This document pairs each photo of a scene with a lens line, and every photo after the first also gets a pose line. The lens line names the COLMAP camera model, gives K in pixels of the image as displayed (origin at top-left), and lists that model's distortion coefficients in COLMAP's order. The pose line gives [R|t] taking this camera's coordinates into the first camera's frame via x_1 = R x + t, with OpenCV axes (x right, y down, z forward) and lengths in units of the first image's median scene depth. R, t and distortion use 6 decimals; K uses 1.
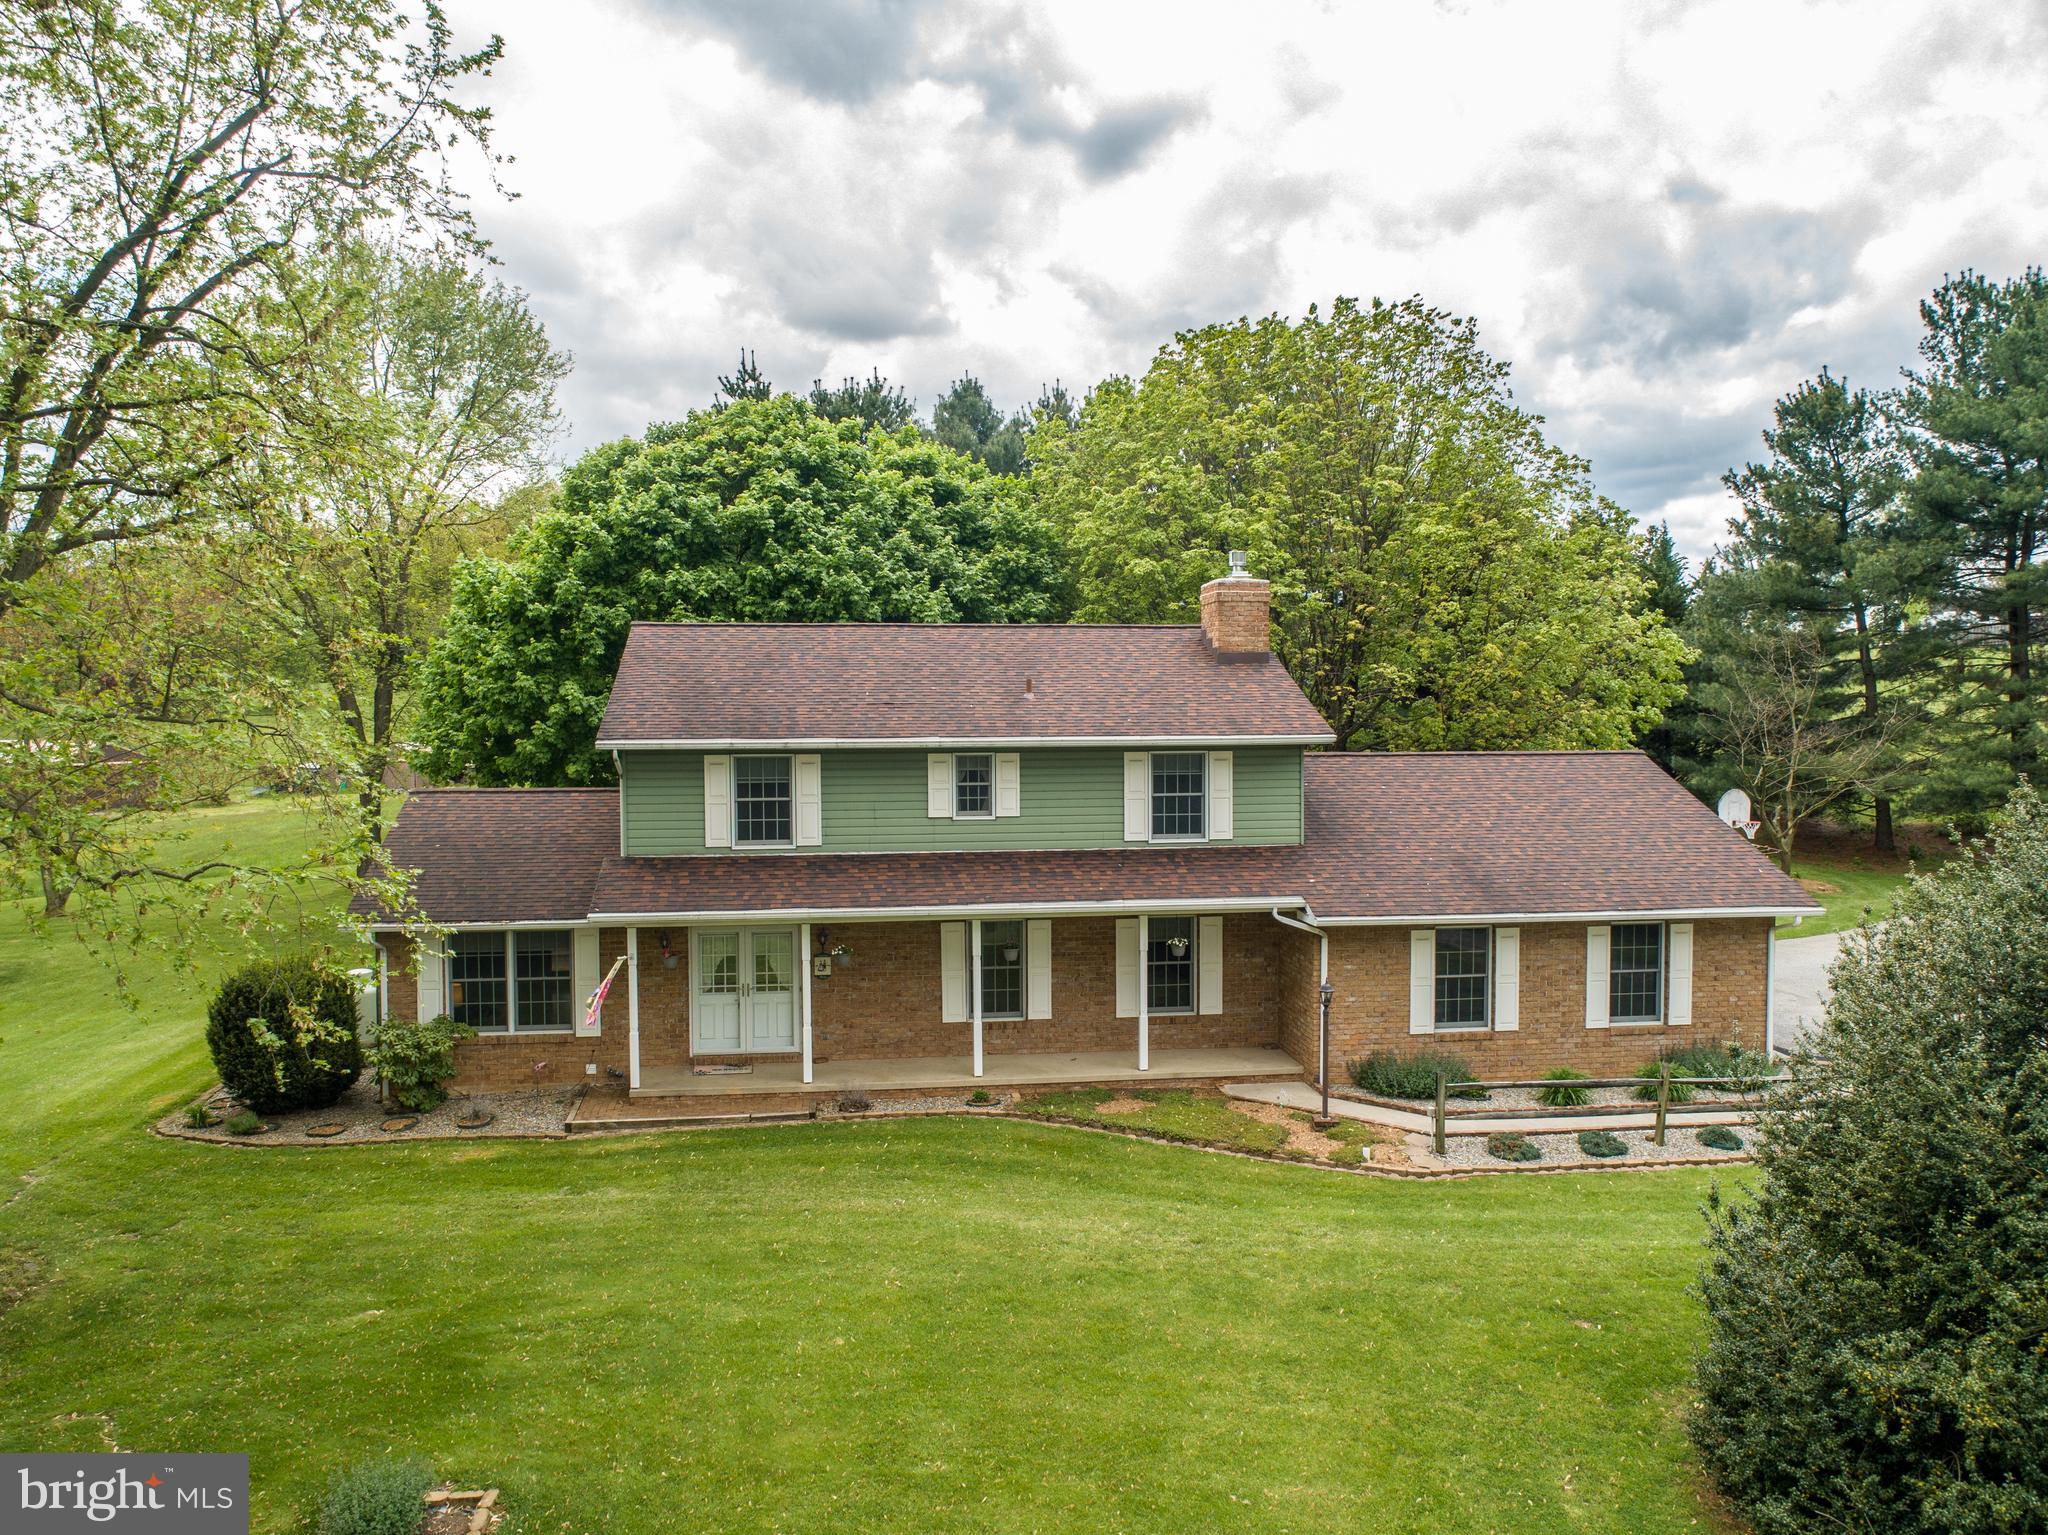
lens RADIAL K [[1541.0, 0, 1024.0], [0, 1541.0, 767.5], [0, 0, 1]] dist [-0.019271, 0.005726]
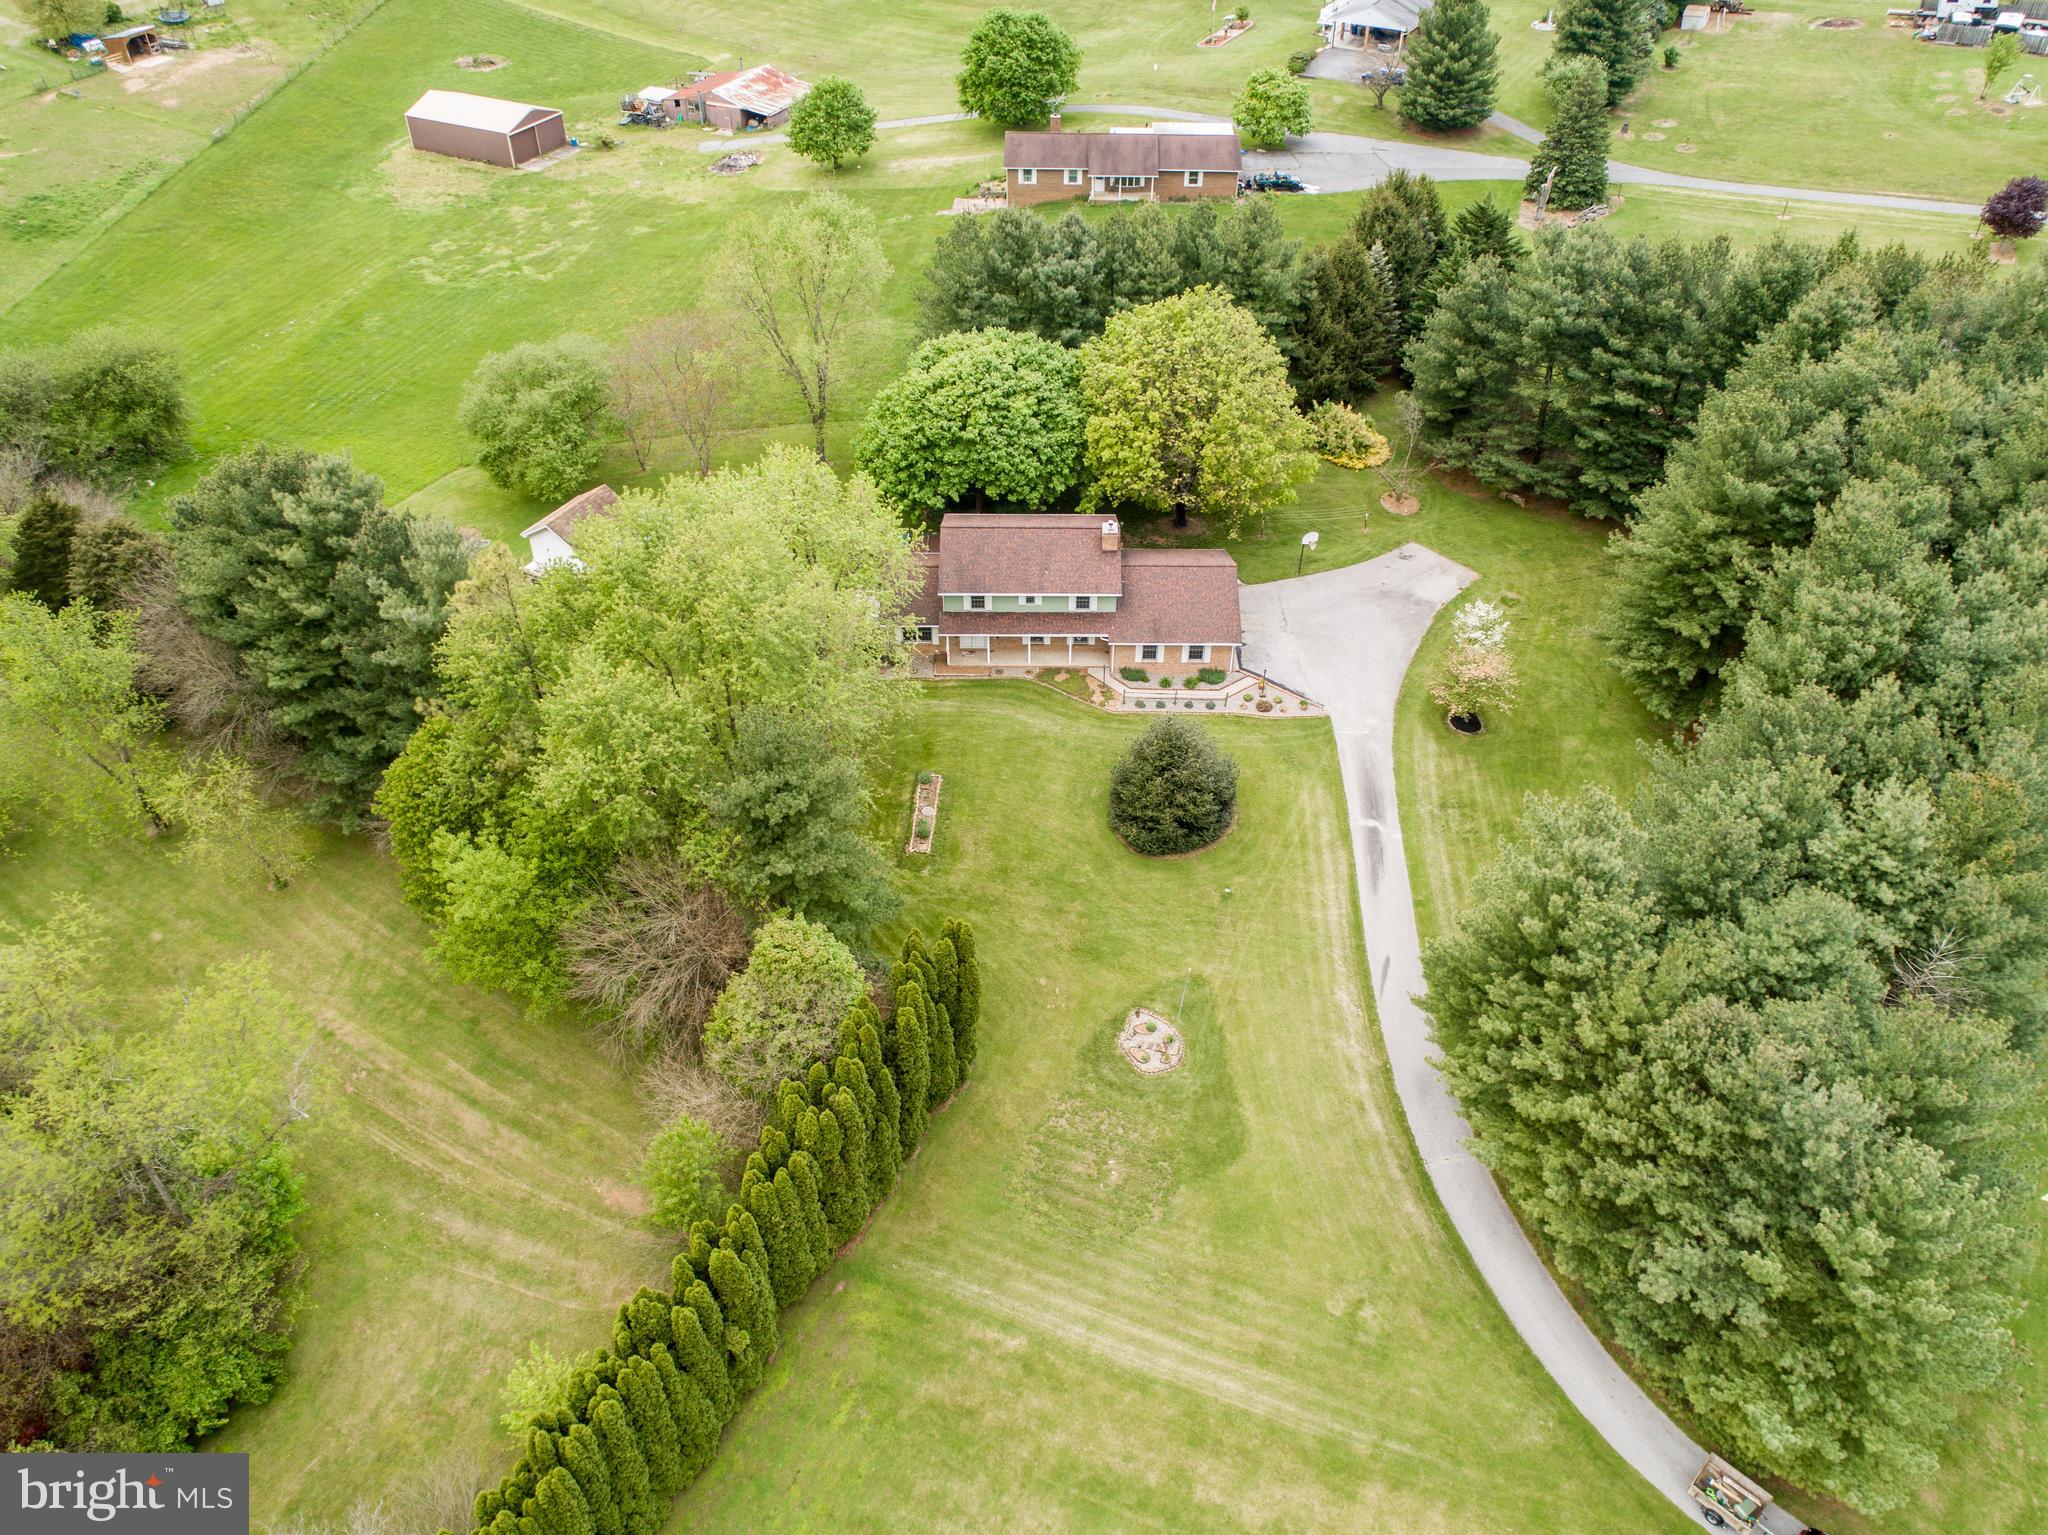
lens RADIAL K [[1541.0, 0, 1024.0], [0, 1541.0, 767.5], [0, 0, 1]] dist [-0.019271, 0.005726]
pose [[0.990476, 0.091976, -0.102461, 0.402690], [-0.010690, 0.793281, 0.608762, -2.080154], [0.137272, -0.601869, 0.786709, -2.409702]]
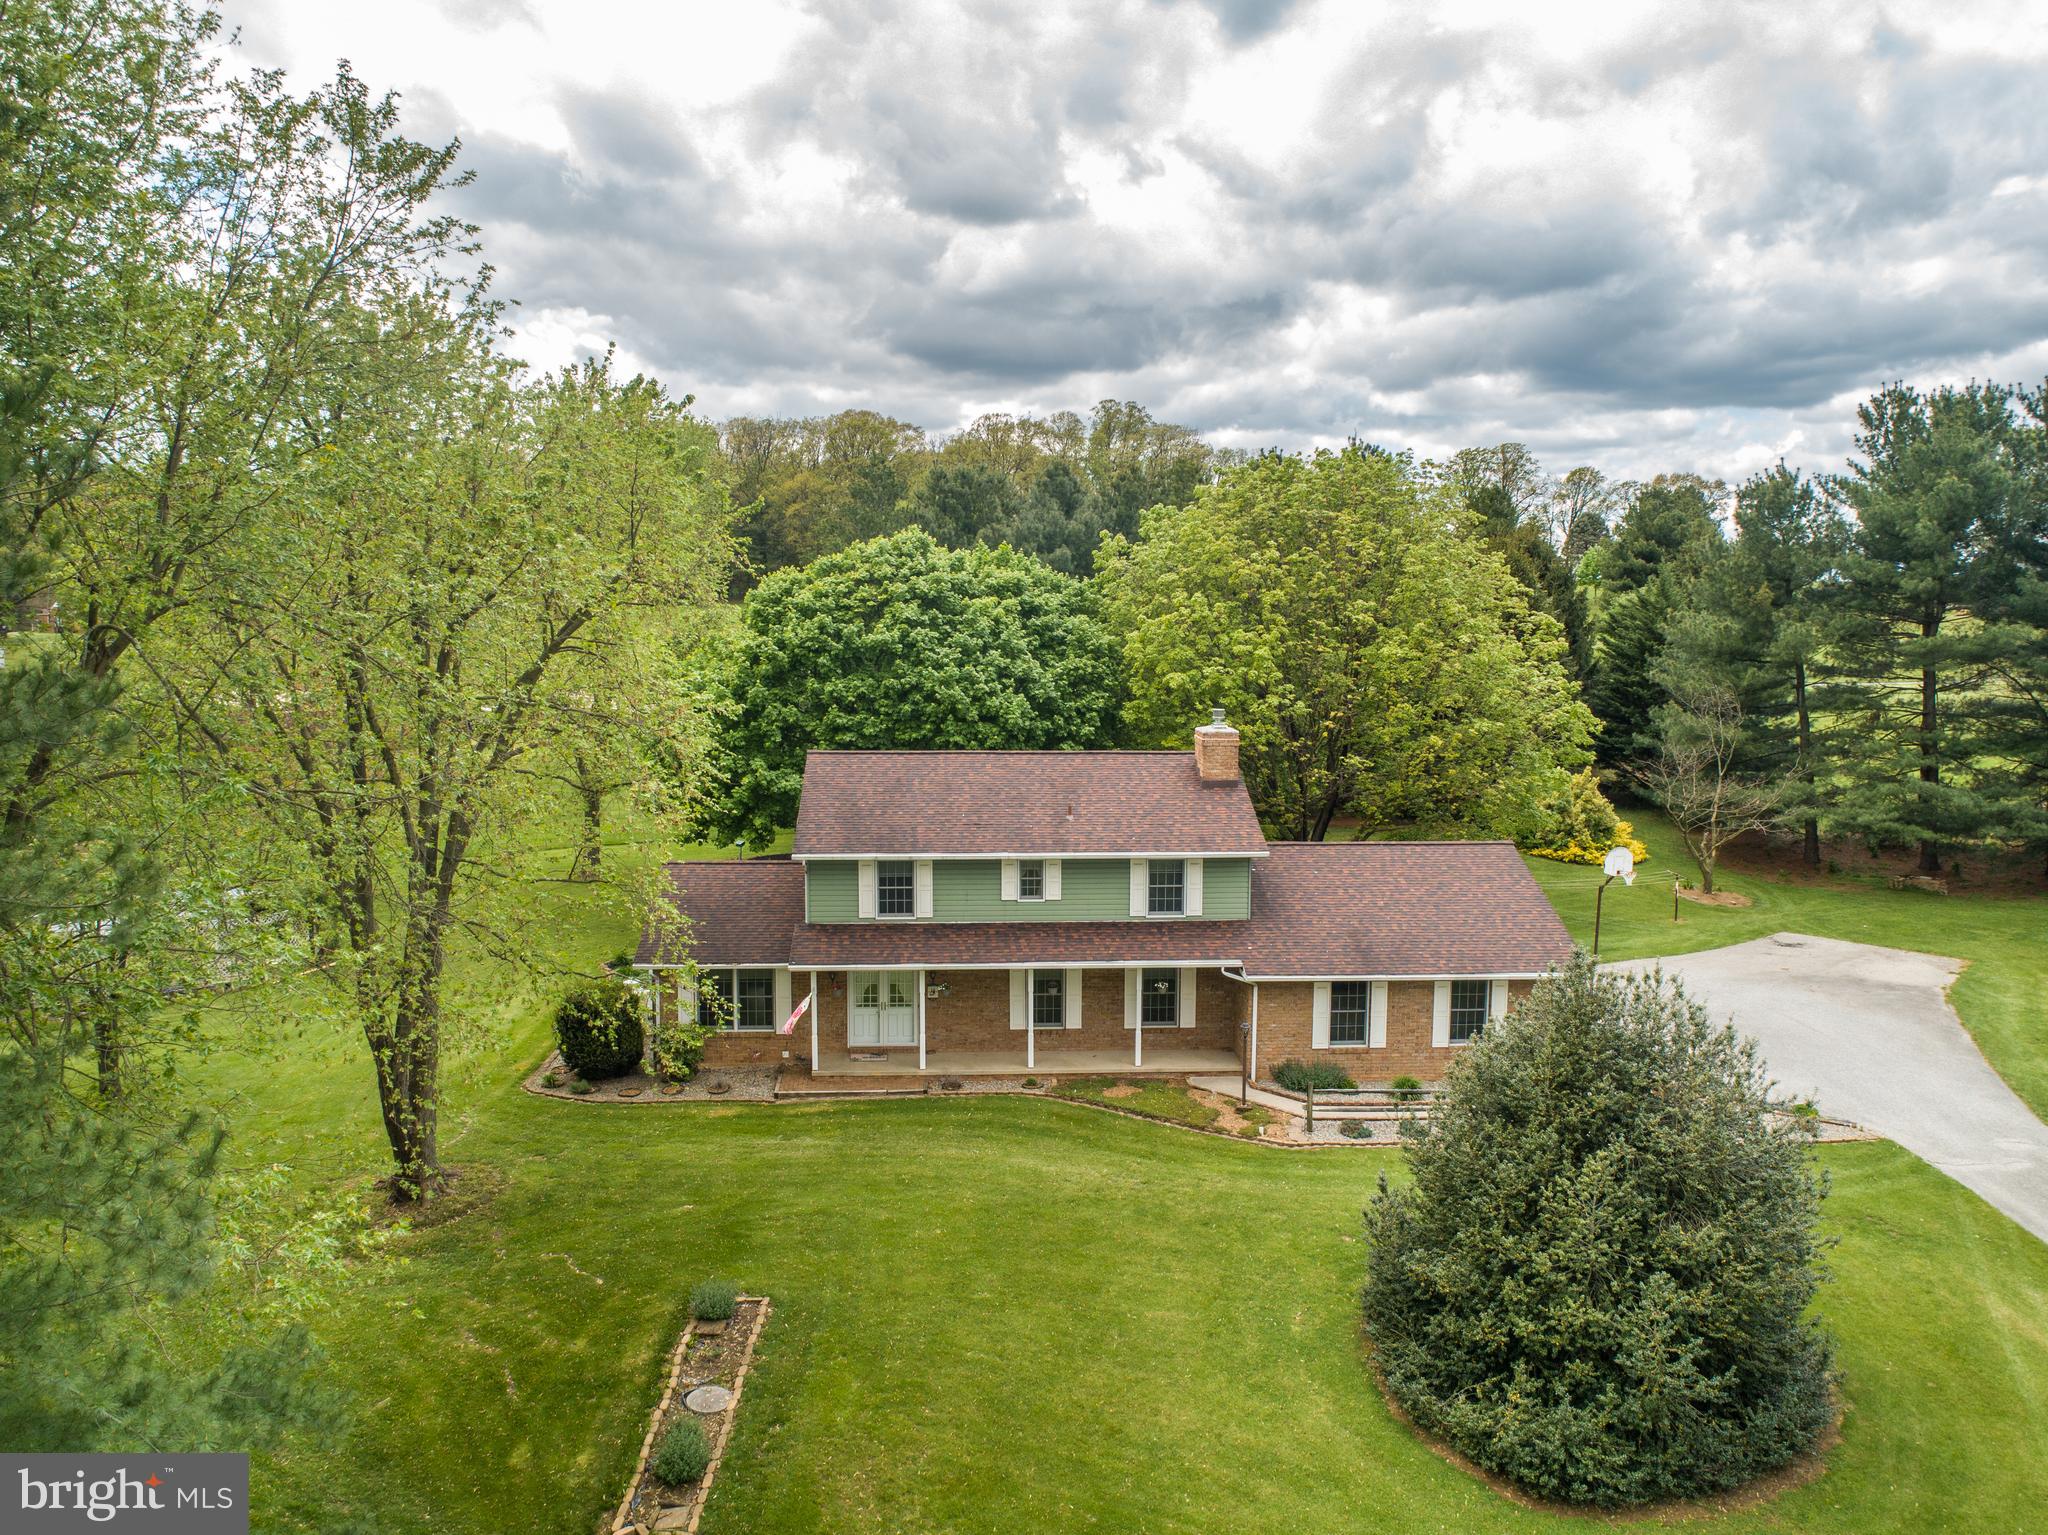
lens RADIAL K [[1541.0, 0, 1024.0], [0, 1541.0, 767.5], [0, 0, 1]] dist [-0.019271, 0.005726]
pose [[0.997009, 0.016257, -0.075563, 0.075707], [-0.011342, 0.997819, 0.065025, -0.202989], [0.076455, -0.063974, 0.995019, -0.531275]]
